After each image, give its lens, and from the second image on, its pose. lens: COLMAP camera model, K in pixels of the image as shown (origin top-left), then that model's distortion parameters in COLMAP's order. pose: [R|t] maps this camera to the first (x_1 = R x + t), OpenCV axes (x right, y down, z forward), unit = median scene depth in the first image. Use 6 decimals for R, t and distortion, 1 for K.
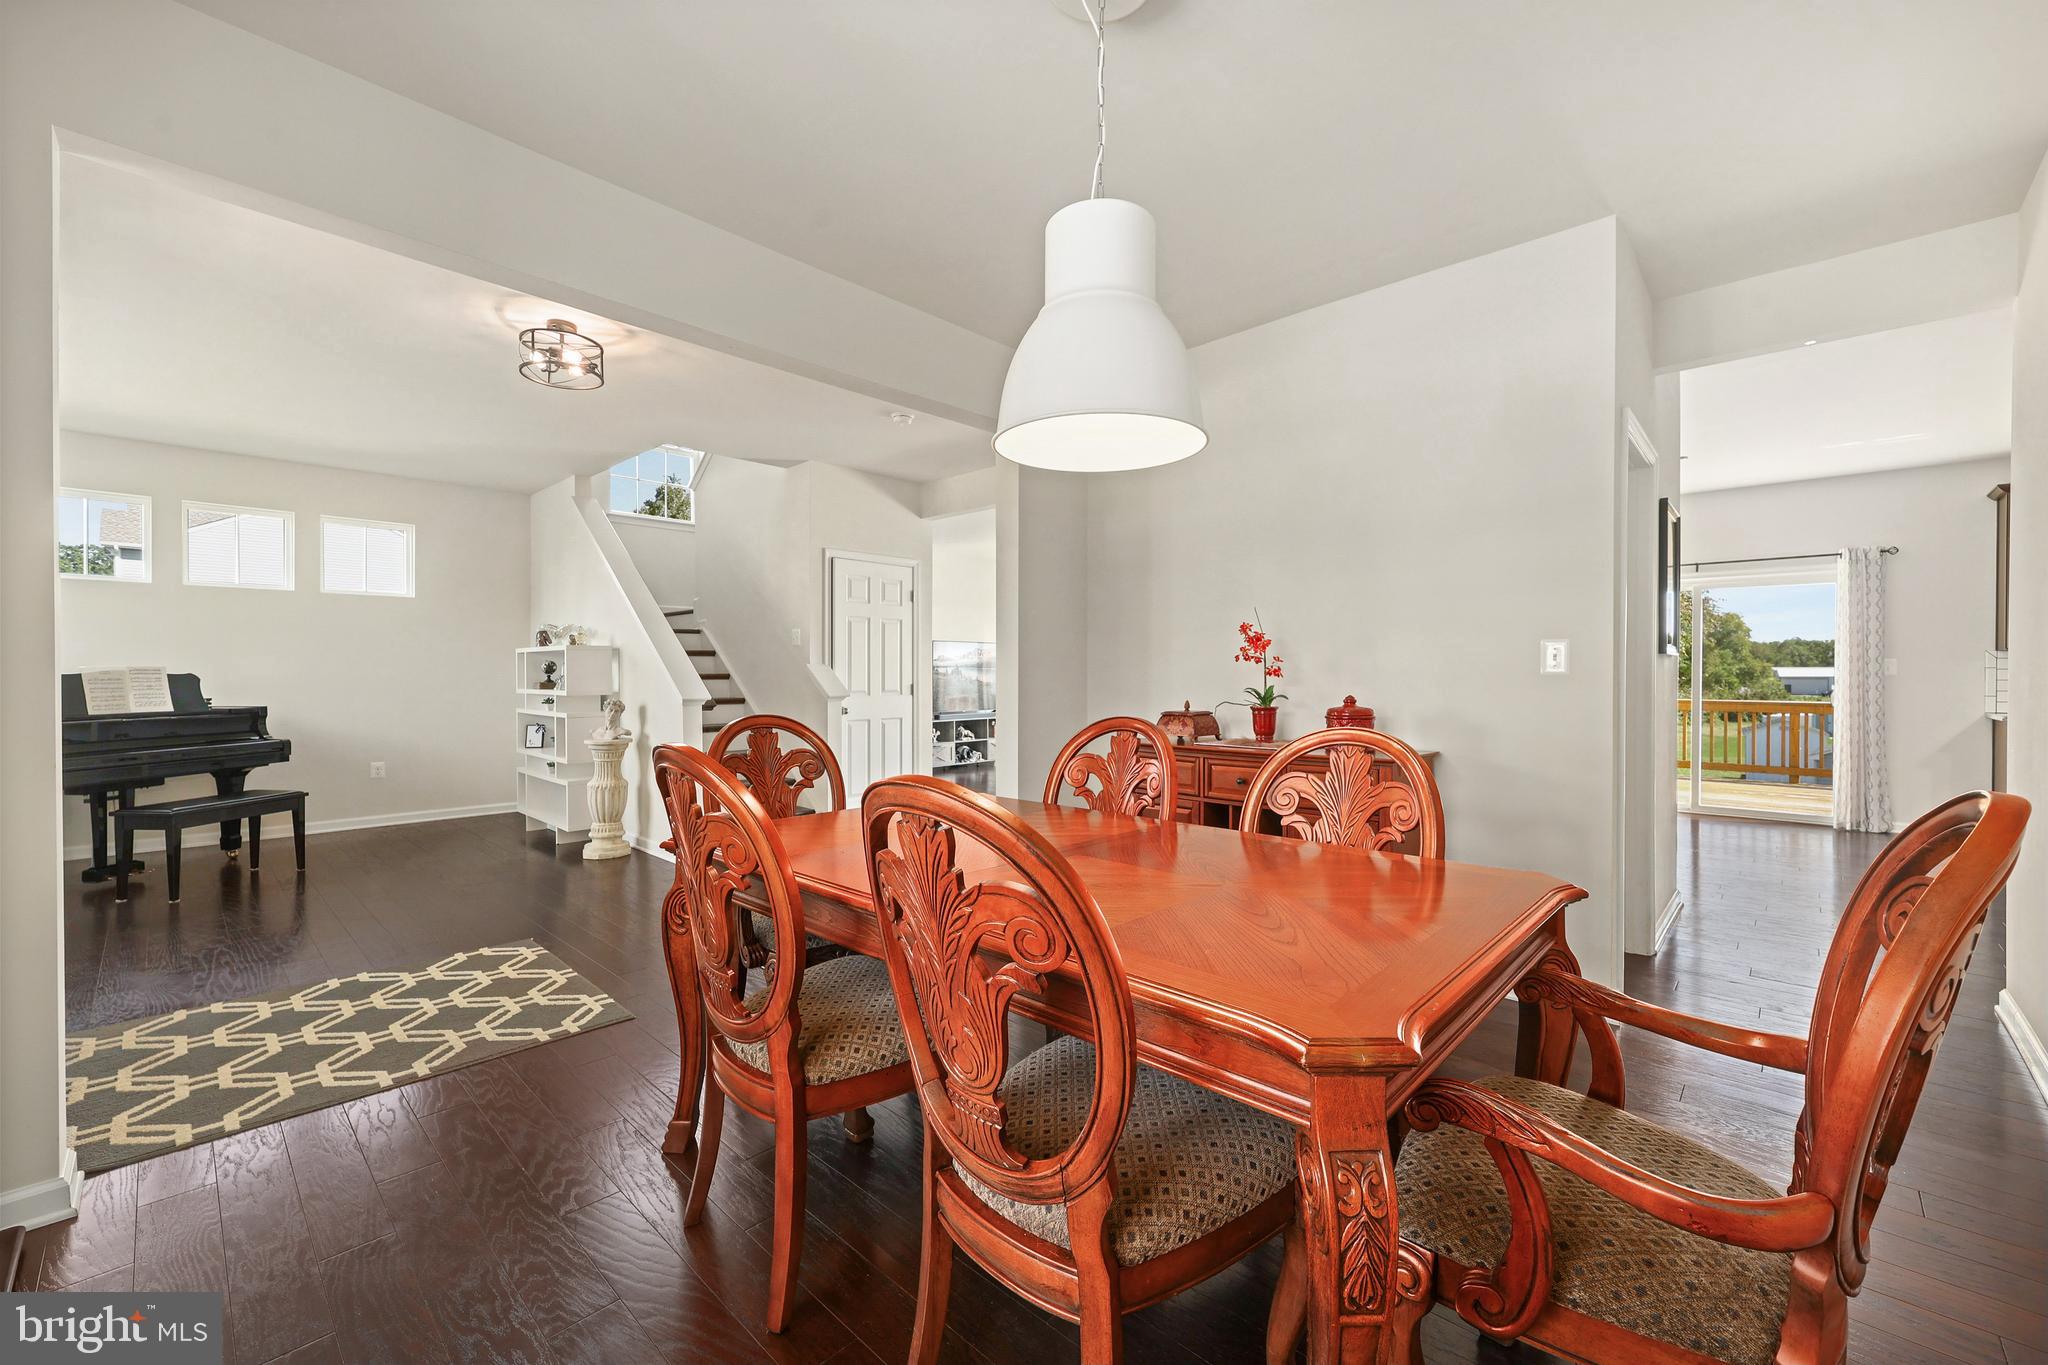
lens RADIAL K [[826.5, 0, 1027.4], [0, 826.5, 680.7], [0, 0, 1]] dist [-0.000231, 0.000166]
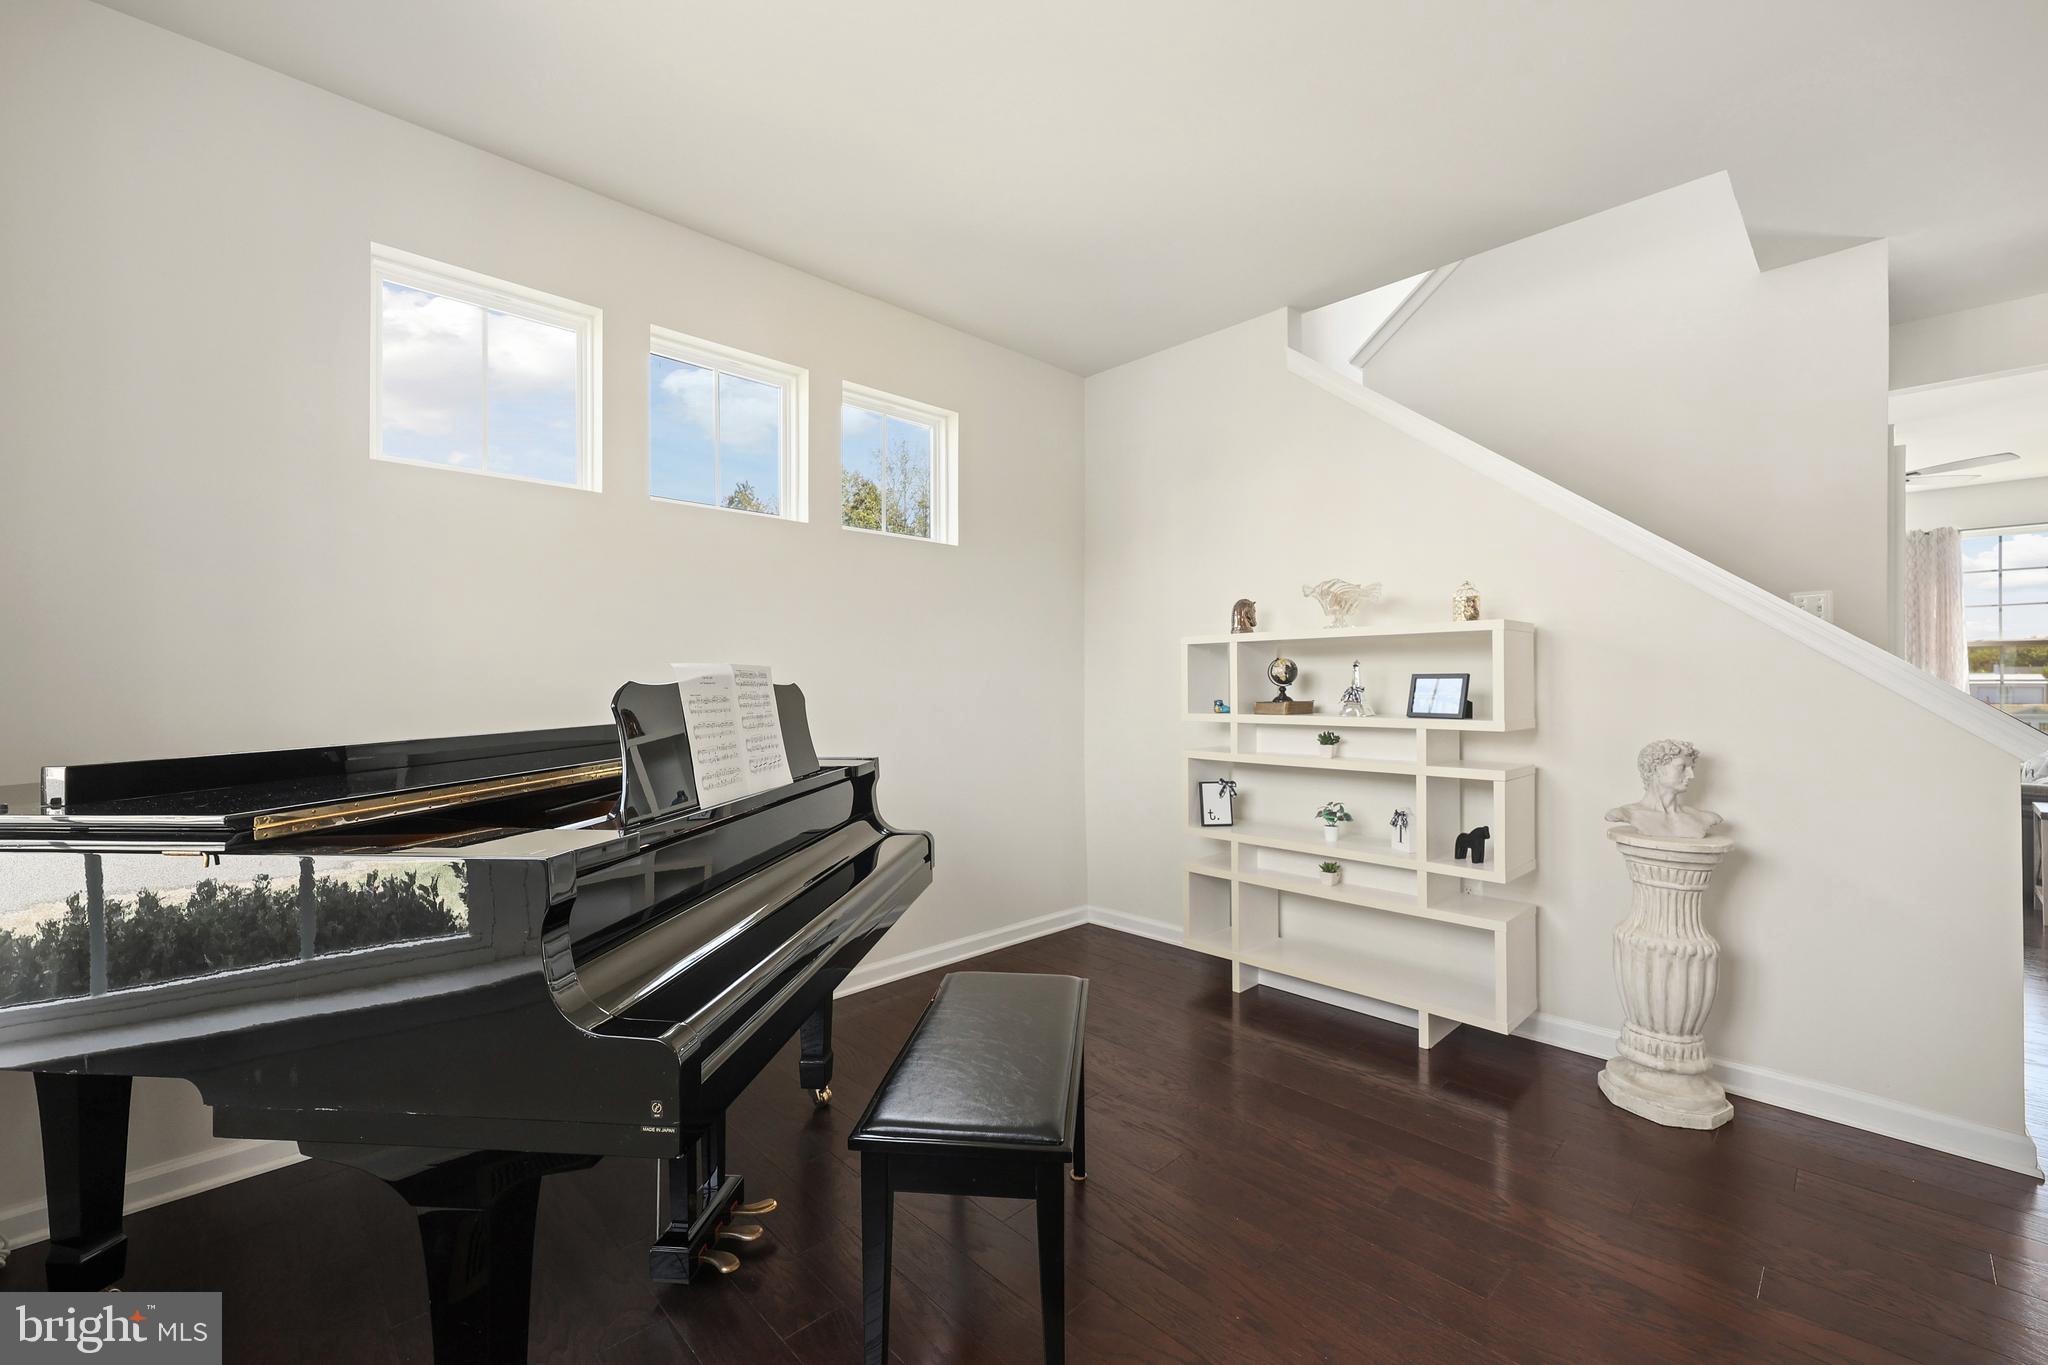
lens RADIAL K [[826.5, 0, 1027.4], [0, 826.5, 680.7], [0, 0, 1]] dist [-0.000231, 0.000166]
pose [[0.997767, -0.002212, -0.066754, -0.818017], [0.001449, 0.999933, -0.011476, -0.004496], [0.066775, 0.011354, 0.997703, 0.567049]]
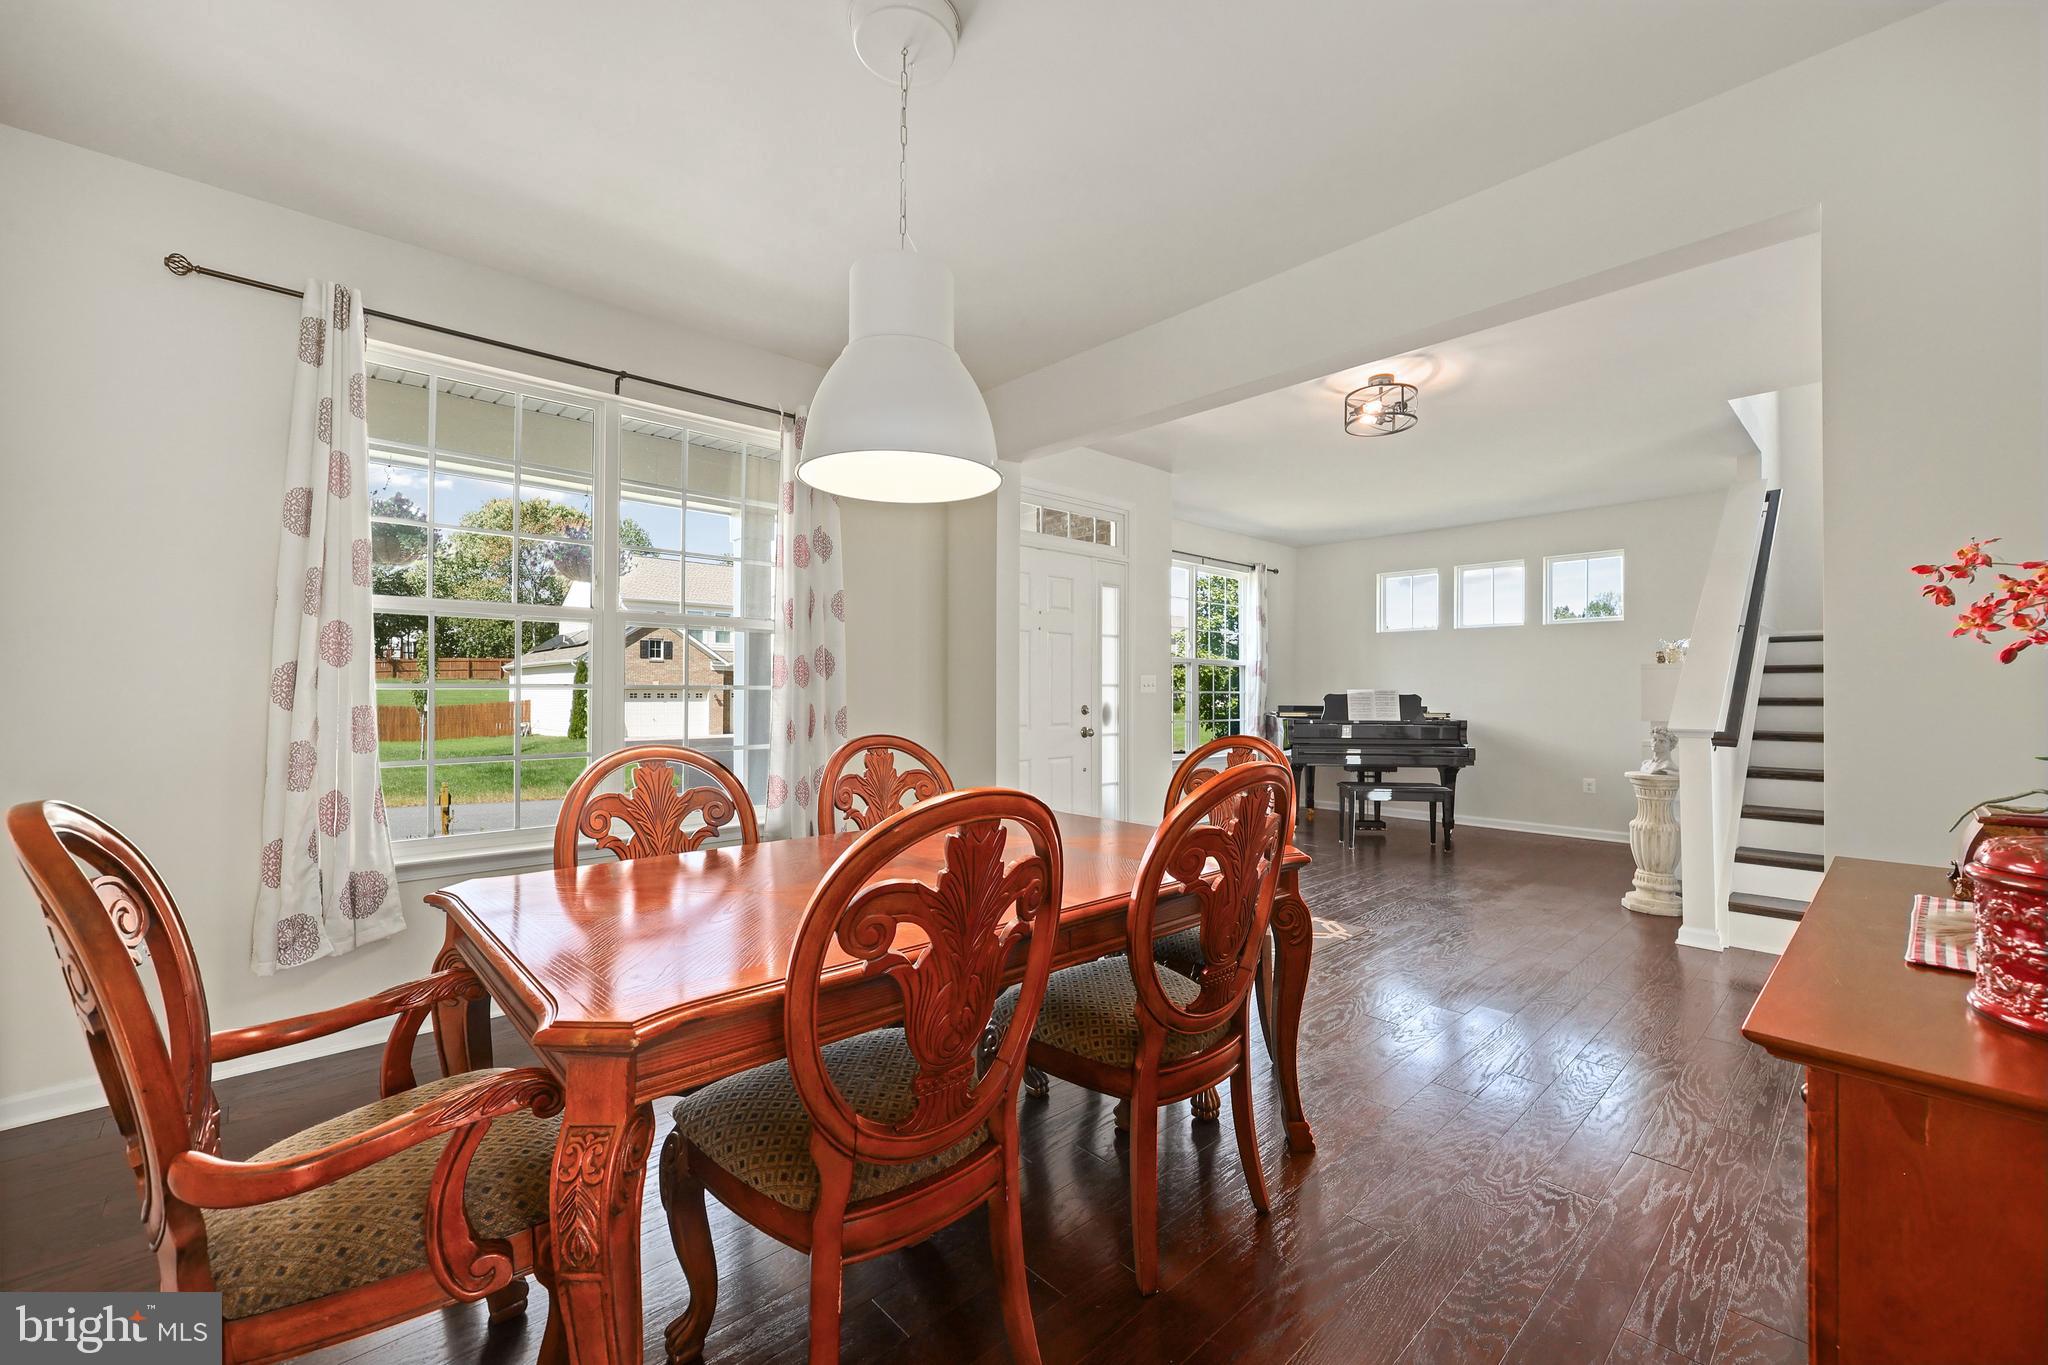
lens RADIAL K [[826.5, 0, 1027.4], [0, 826.5, 680.7], [0, 0, 1]] dist [-0.000231, 0.000166]
pose [[-0.064890, -0.011208, -0.997829, 0.382544], [-0.011868, 0.999875, -0.010459, -0.008590], [0.997822, 0.011164, -0.065015, 0.416699]]
